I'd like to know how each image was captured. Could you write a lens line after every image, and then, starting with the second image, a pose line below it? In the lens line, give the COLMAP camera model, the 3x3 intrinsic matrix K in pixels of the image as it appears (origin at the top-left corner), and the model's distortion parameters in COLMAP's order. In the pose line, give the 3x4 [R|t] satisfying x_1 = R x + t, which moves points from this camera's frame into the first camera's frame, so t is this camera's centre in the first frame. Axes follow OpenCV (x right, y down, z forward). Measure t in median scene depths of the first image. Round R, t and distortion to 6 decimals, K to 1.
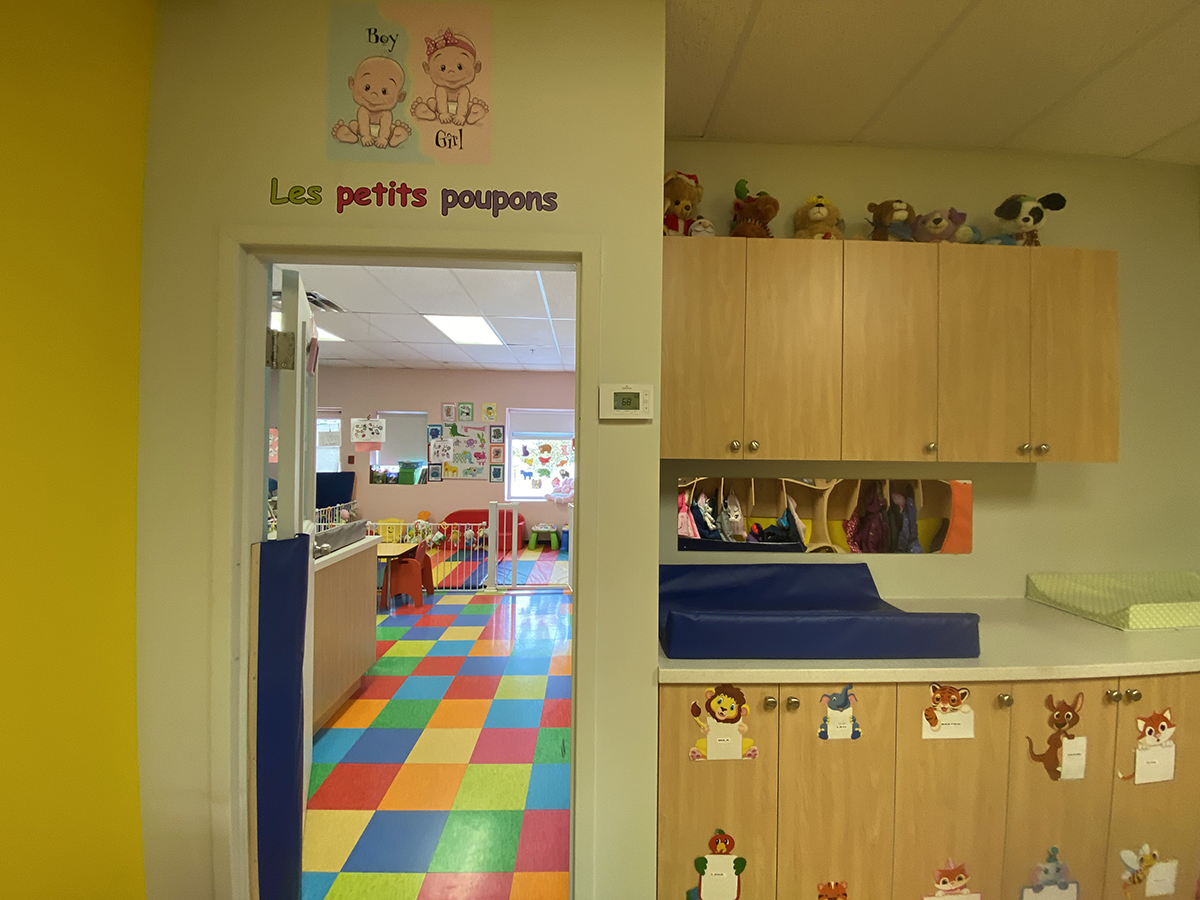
lens RADIAL K [[490.7, 0, 603.0], [0, 490.7, 446.7], [0, 0, 1]] dist [-0.000848, -0.000426]
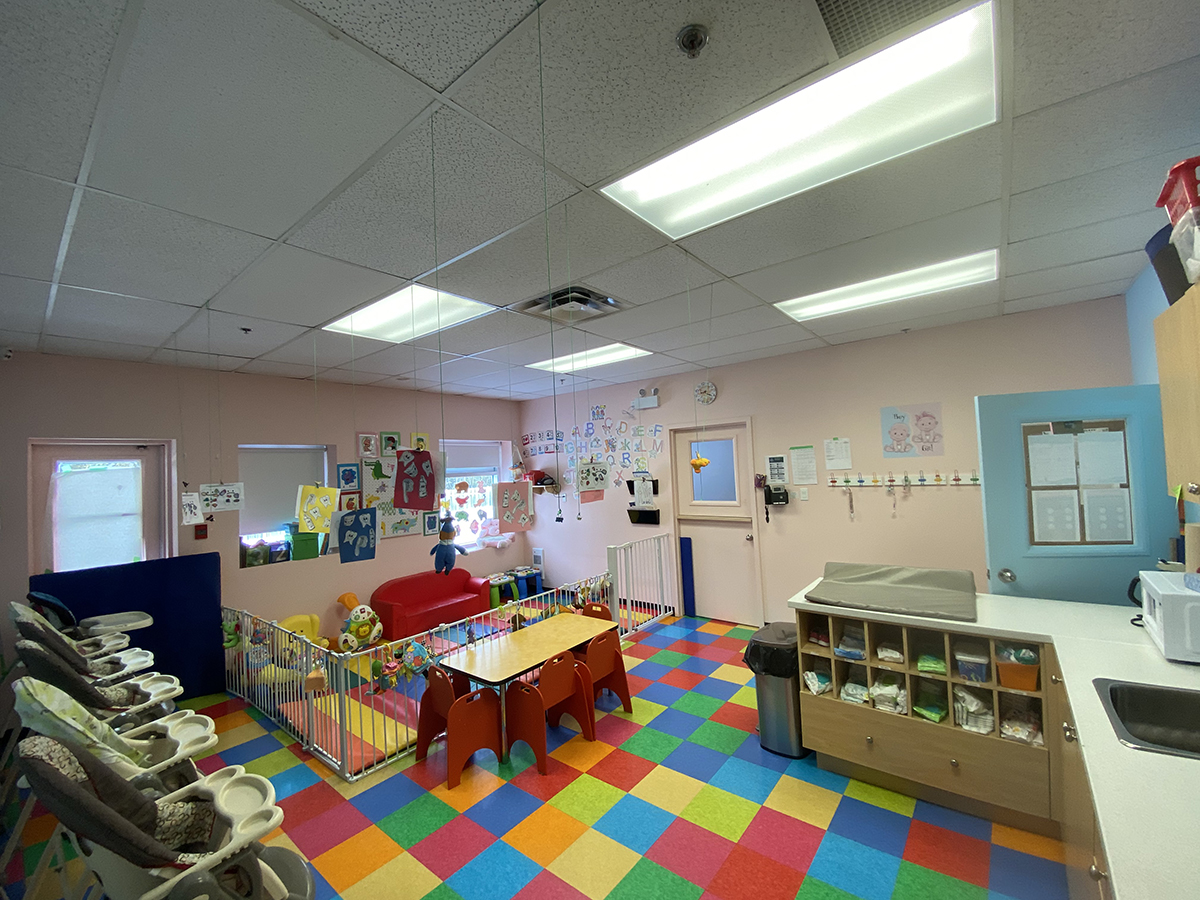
lens RADIAL K [[490.7, 0, 607.8], [0, 490.7, 454.1], [0, 0, 1]] dist [-0.000848, -0.000426]
pose [[0.652005, -0.022536, 0.757879, -0.620602], [0.045076, 0.998942, -0.009075, -0.035302], [-0.756873, 0.040079, 0.652332, 0.277659]]
